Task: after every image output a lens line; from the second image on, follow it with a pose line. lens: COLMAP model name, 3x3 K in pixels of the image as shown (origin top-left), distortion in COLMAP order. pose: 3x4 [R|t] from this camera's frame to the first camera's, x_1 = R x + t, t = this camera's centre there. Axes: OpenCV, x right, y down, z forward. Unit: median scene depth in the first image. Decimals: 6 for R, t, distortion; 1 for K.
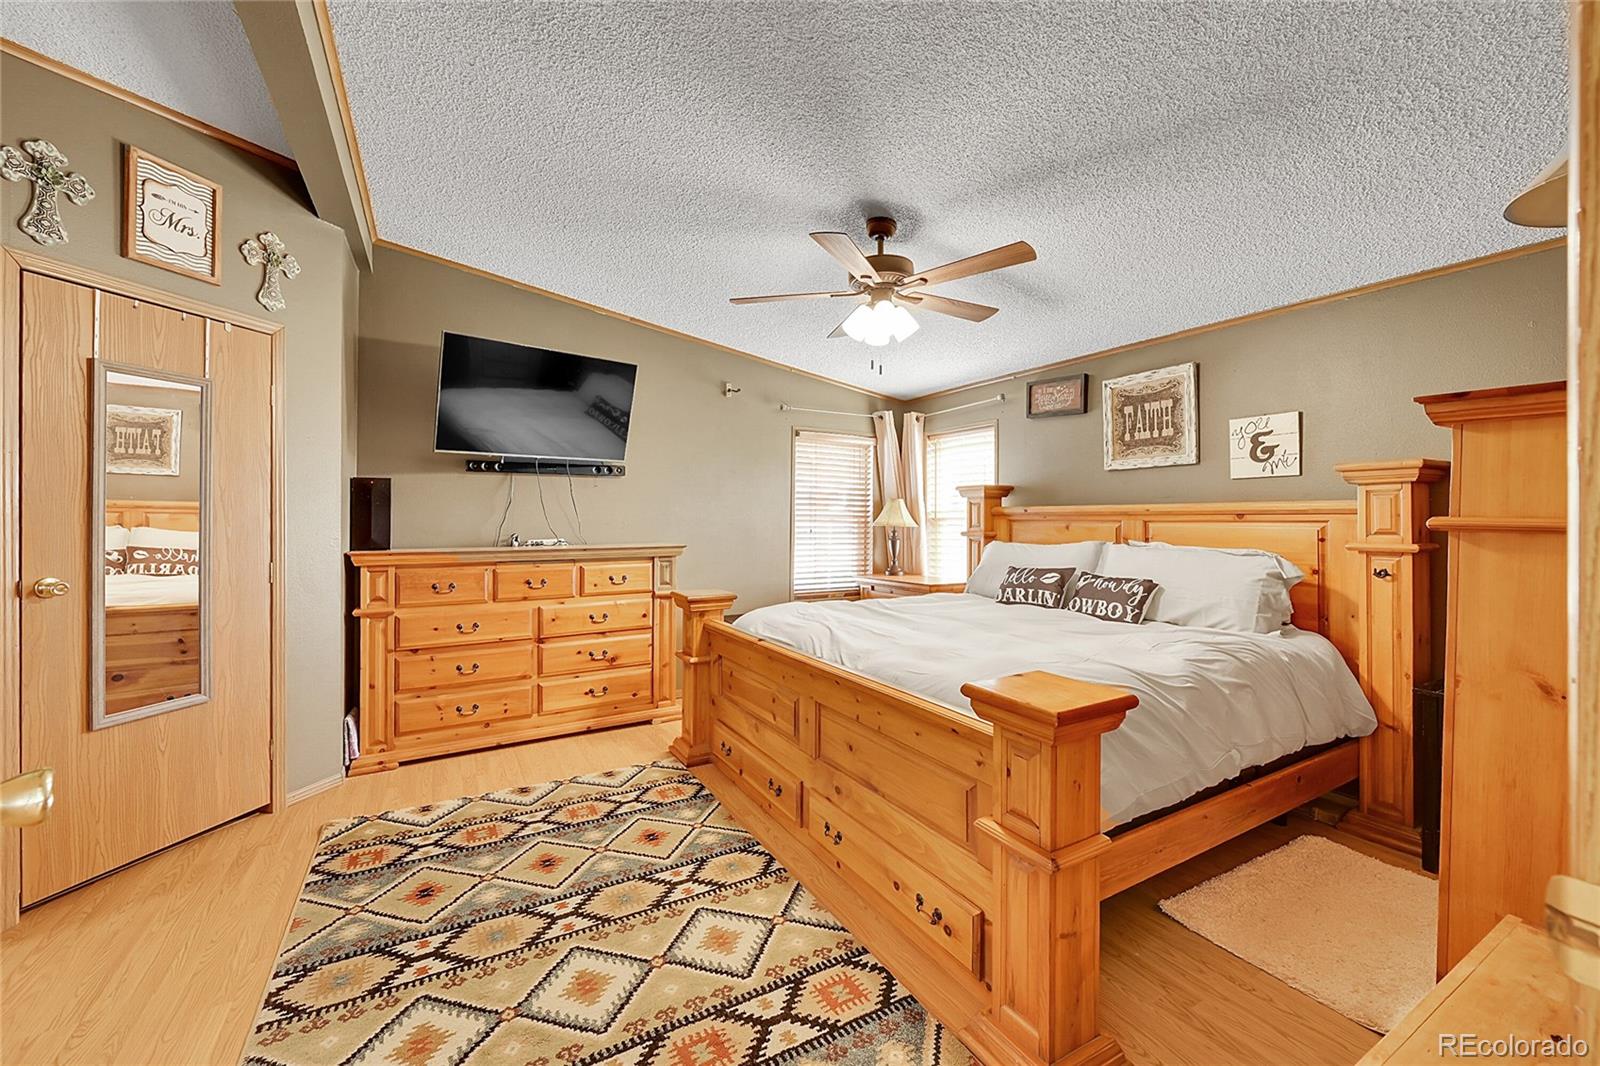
lens RADIAL K [[640.3, 0, 809.6], [0, 640.3, 524.2], [0, 0, 1]] dist [0.003005, -0.000170]
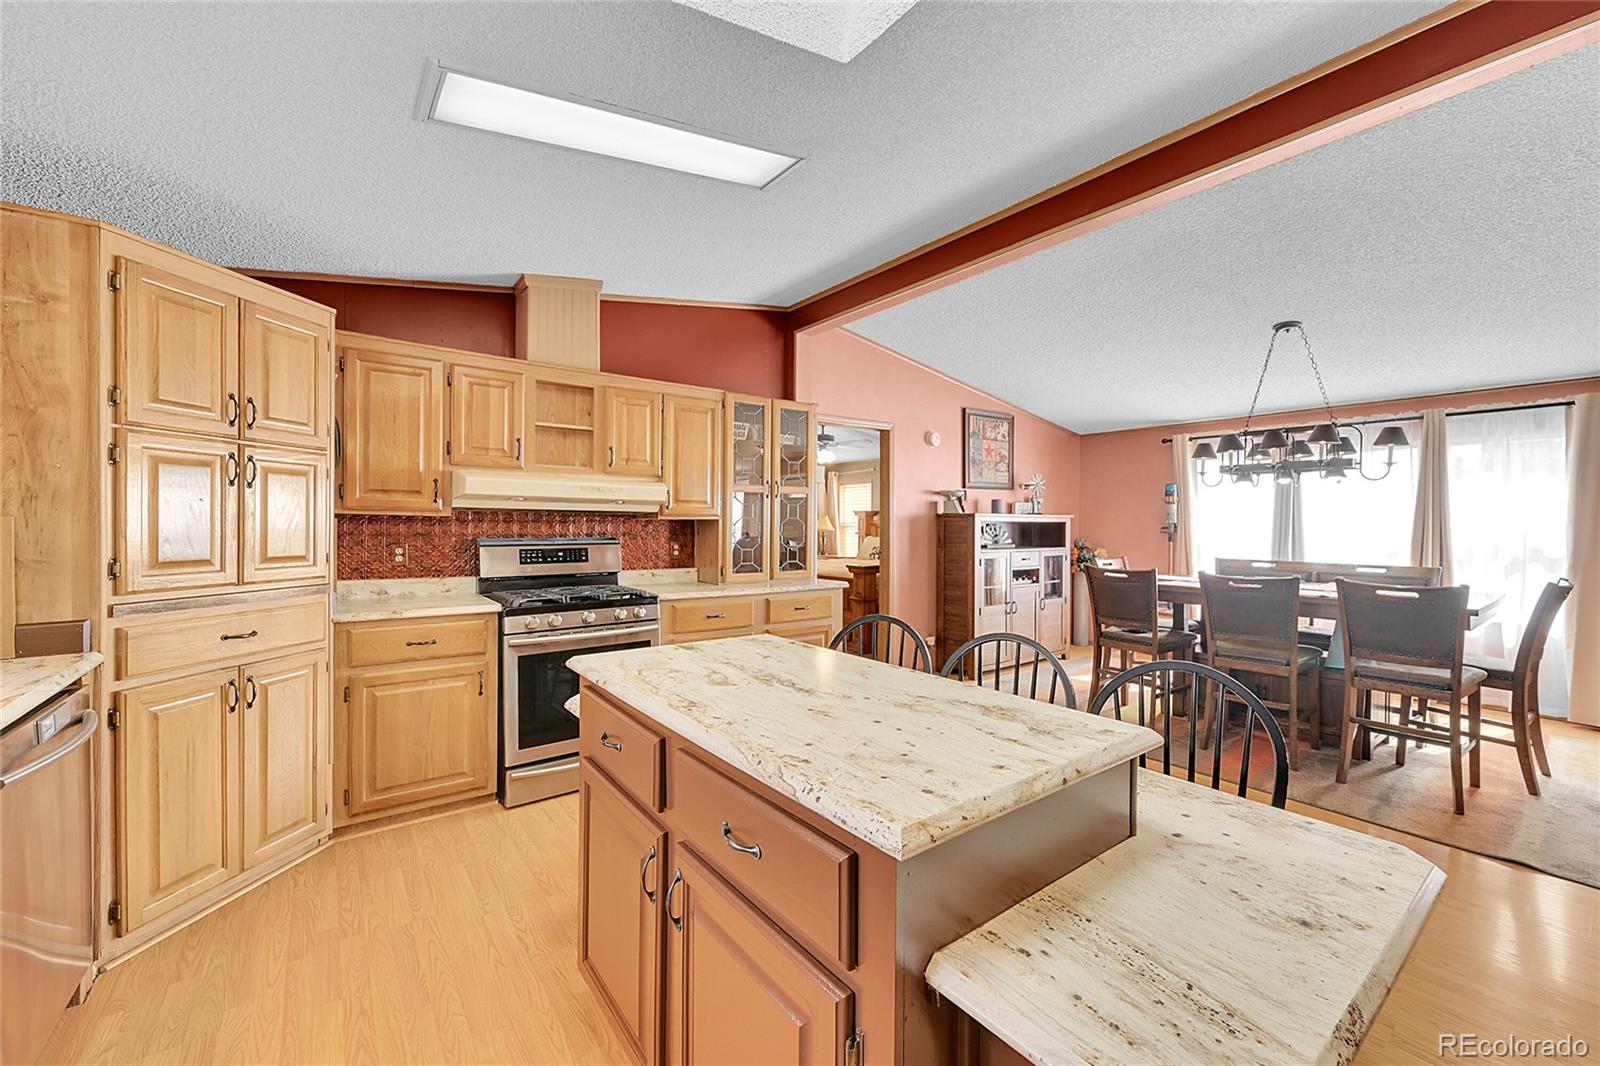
lens RADIAL K [[640.3, 0, 813.7], [0, 640.3, 529.9], [0, 0, 1]] dist [0.003005, -0.000170]
pose [[0.990164, -0.004174, 0.139847, -0.178960], [0.003973, 0.999991, 0.001714, -0.000224], [-0.139853, -0.001142, 0.990172, -0.981317]]
